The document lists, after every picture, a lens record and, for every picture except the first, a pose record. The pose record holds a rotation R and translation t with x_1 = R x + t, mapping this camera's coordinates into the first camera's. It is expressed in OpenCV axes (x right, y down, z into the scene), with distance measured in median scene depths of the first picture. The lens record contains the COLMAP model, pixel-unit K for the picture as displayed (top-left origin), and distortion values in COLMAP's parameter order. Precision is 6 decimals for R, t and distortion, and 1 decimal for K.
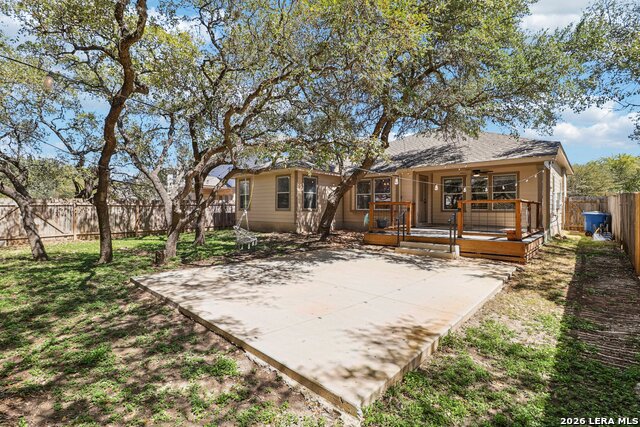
lens RADIAL K [[302.8, 0, 318.5], [0, 302.8, 211.4], [0, 0, 1]] dist [-0.011393, -0.002568]
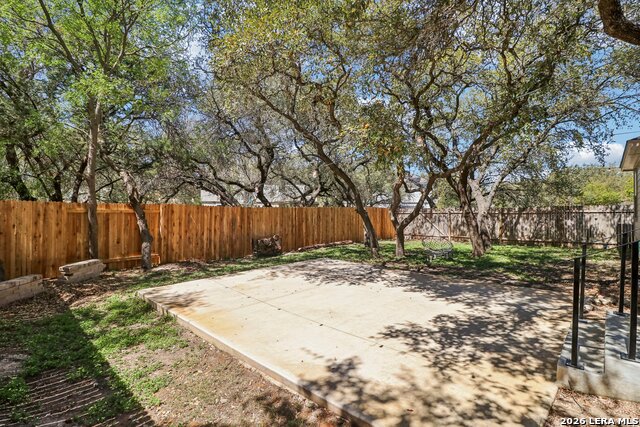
lens RADIAL K [[302.8, 0, 318.5], [0, 302.8, 213.8], [0, 0, 1]] dist [-0.011393, -0.002568]
pose [[-0.025538, 0.001109, -0.999673, 0.469667], [-0.016481, 0.999863, 0.001530, -0.011759], [0.999538, 0.016514, -0.025516, 0.456536]]
